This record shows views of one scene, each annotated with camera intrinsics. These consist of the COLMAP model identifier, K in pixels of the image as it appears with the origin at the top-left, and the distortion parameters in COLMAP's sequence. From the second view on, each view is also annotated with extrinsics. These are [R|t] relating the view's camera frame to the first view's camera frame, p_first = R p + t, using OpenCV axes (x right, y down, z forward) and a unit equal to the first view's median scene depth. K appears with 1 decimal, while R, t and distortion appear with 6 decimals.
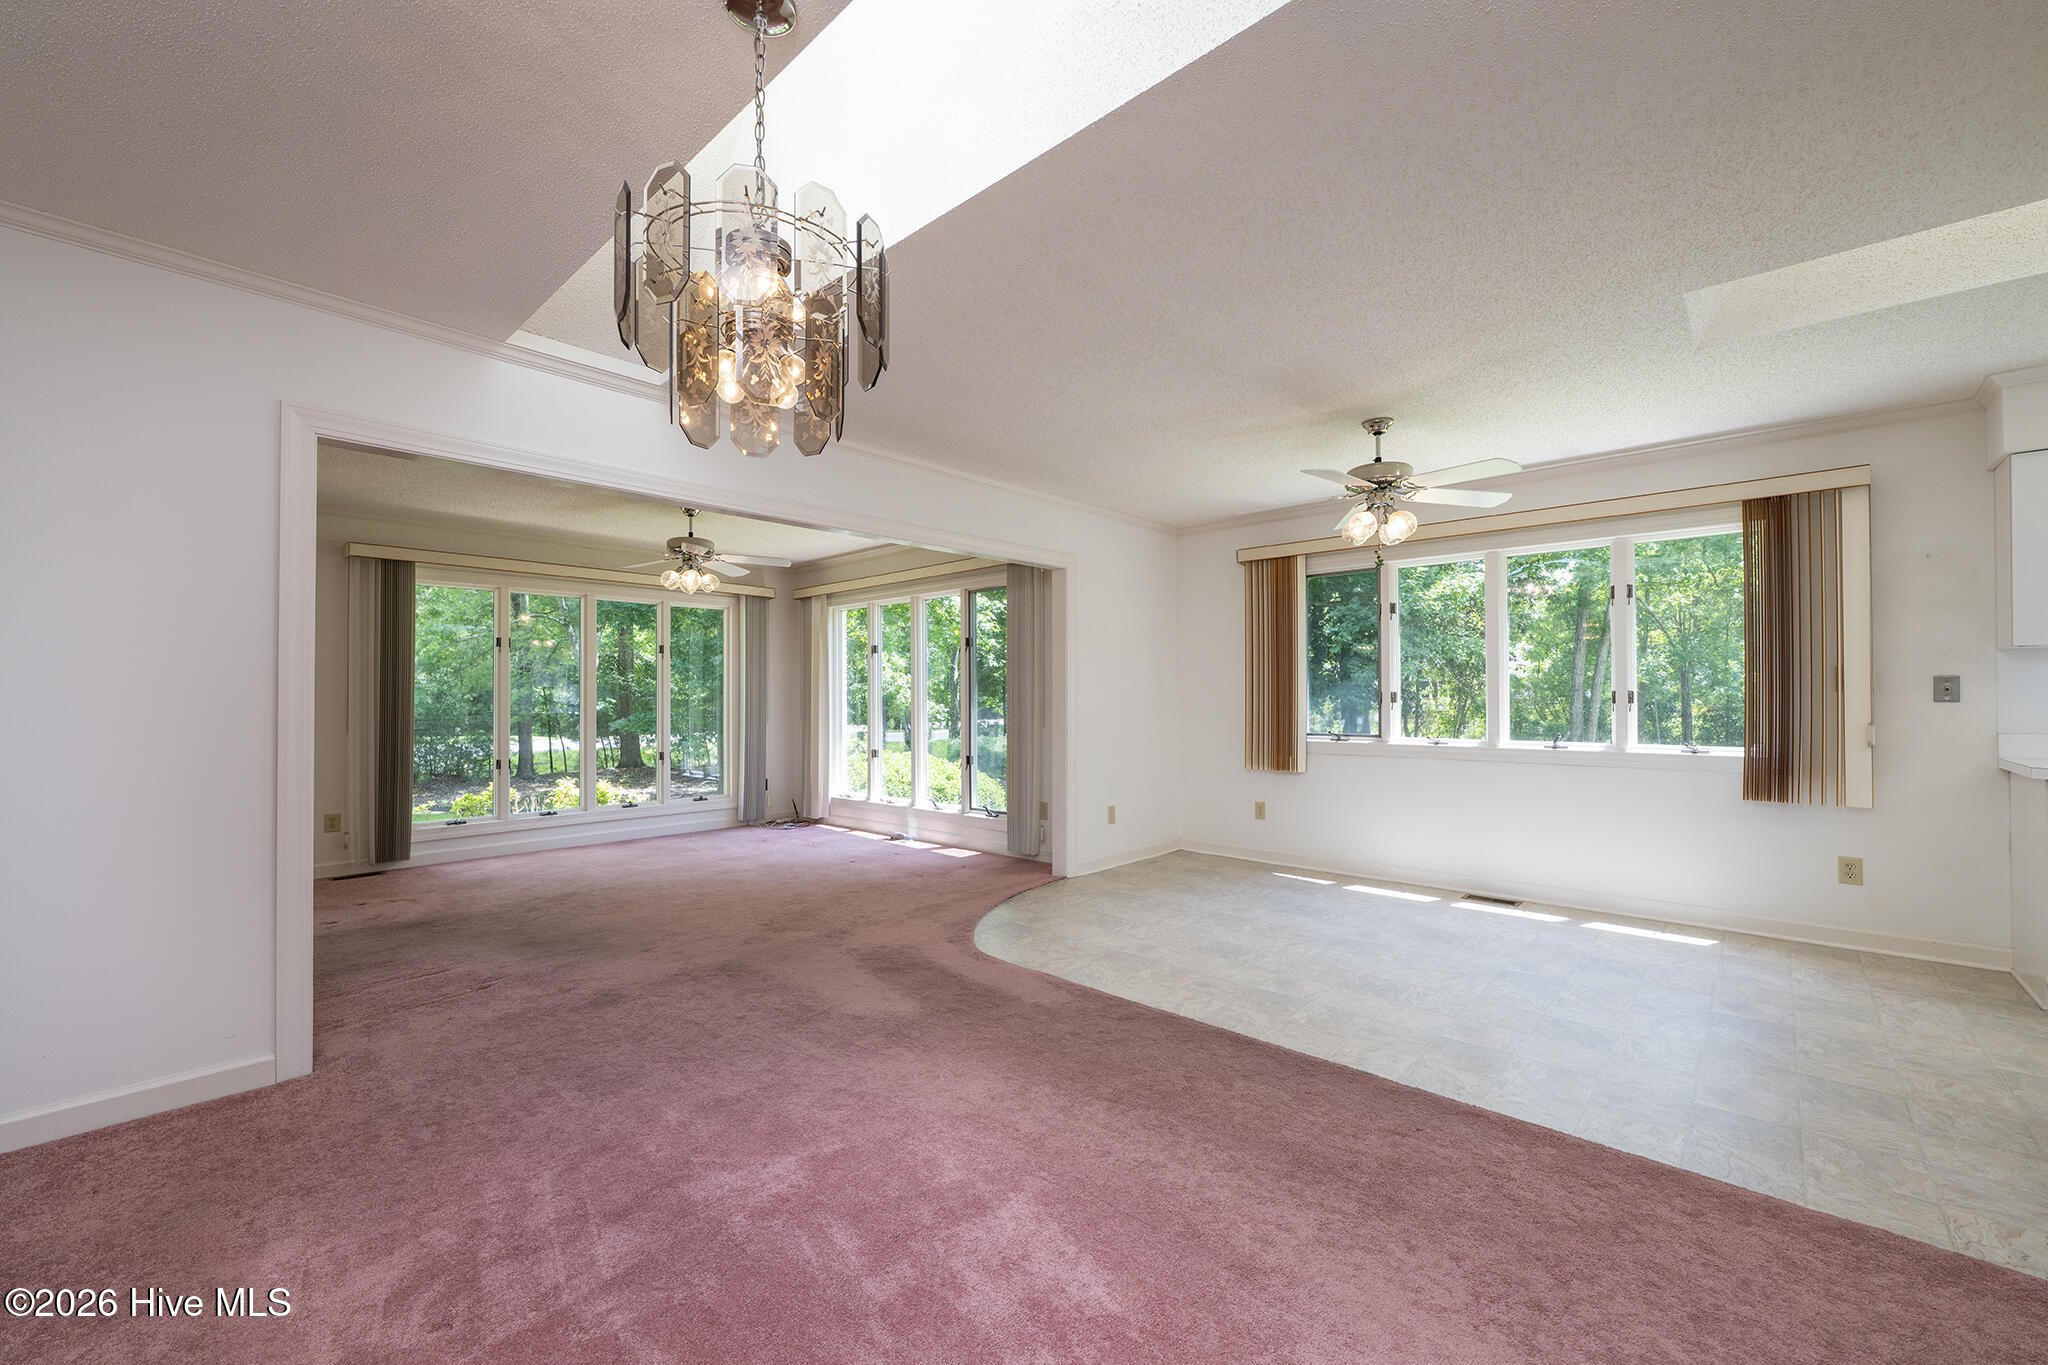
lens RADIAL K [[809.2, 0, 1026.1], [0, 809.2, 684.1], [0, 0, 1]] dist [0.000044, -0.000084]
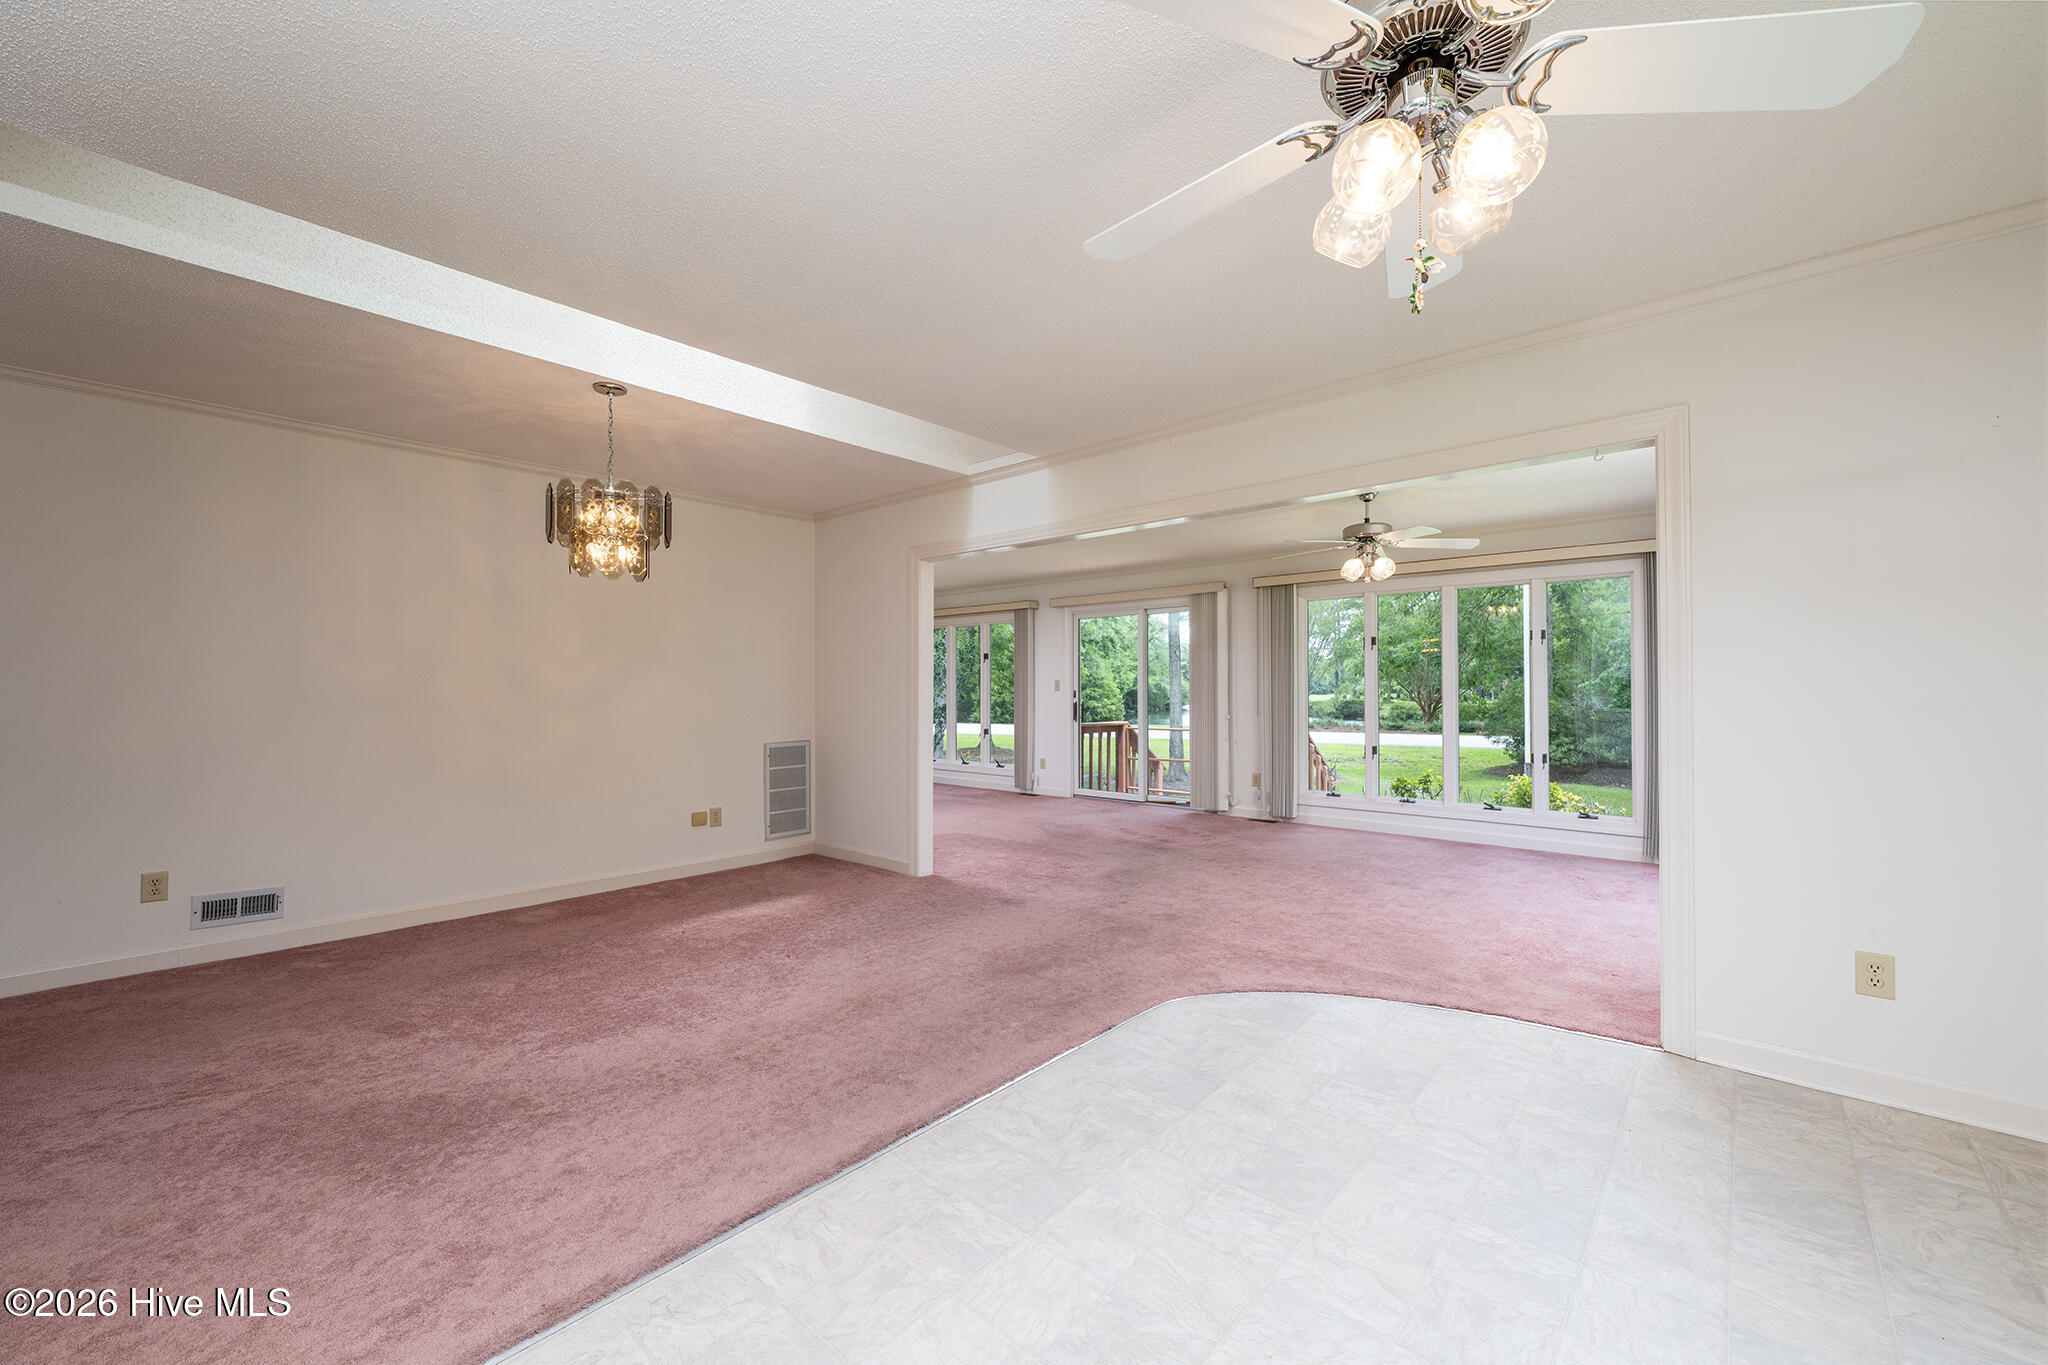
lens RADIAL K [[809.2, 0, 1026.1], [0, 809.2, 684.1], [0, 0, 1]] dist [0.000044, -0.000084]
pose [[0.018829, -0.006067, -0.999804, 0.793097], [0.017013, 0.999839, -0.005746, 0.010314], [0.999678, -0.016901, 0.018929, 0.859060]]
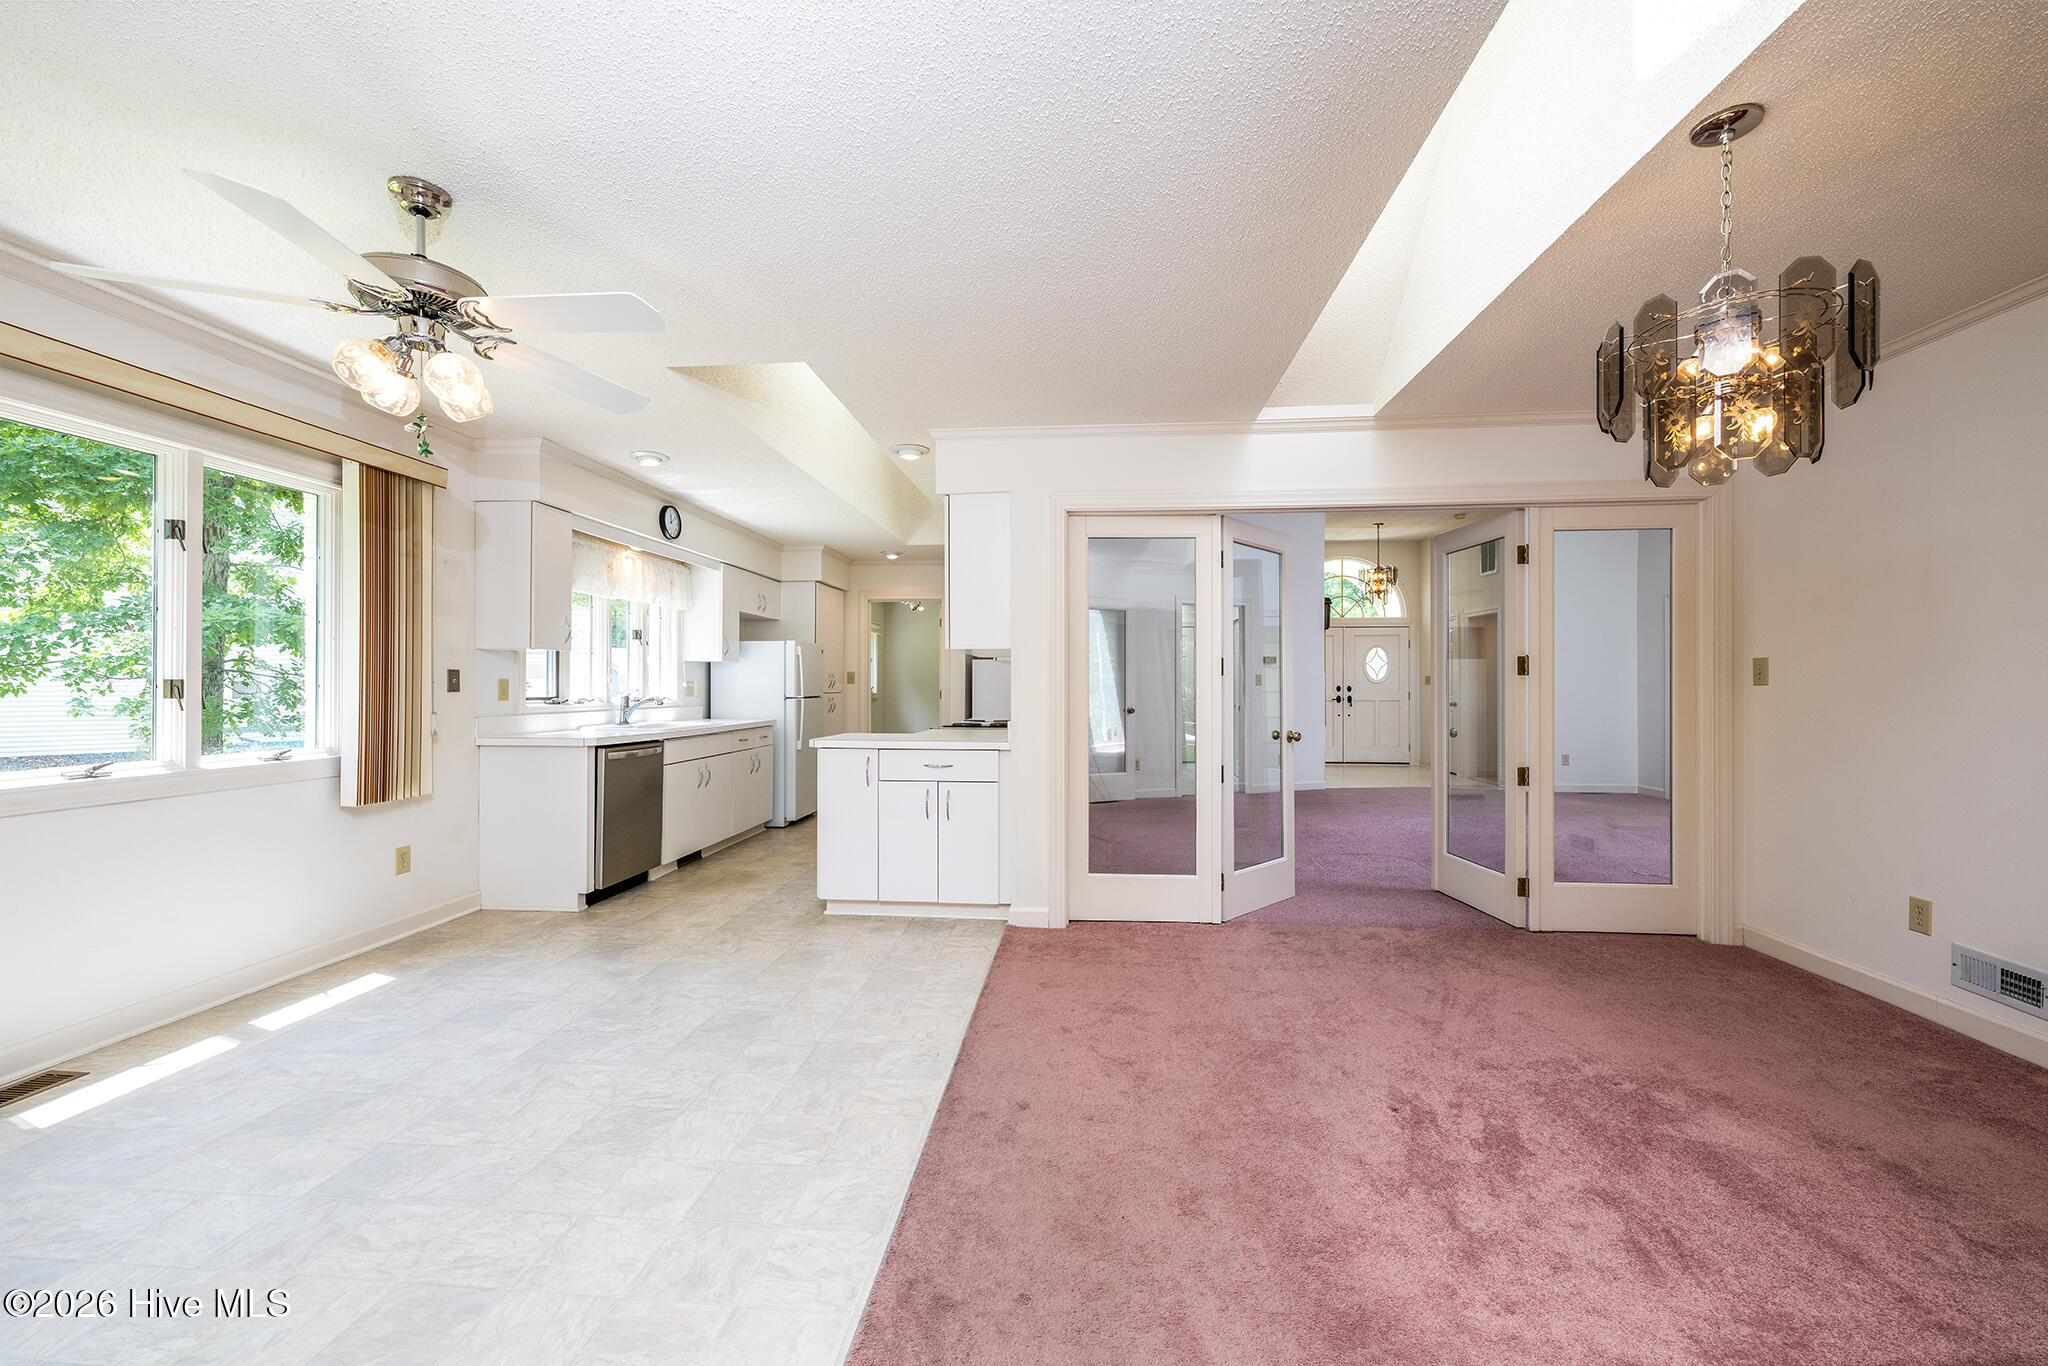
lens RADIAL K [[813.5, 0, 1017.9], [0, 813.5, 682.6], [0, 0, 1]] dist [-0.001590, -0.000153]
pose [[-0.608033, 0.004772, 0.793898, -0.262415], [-0.011555, 0.999823, -0.014860, 0.016405], [-0.793828, -0.018209, -0.607870, 1.050058]]
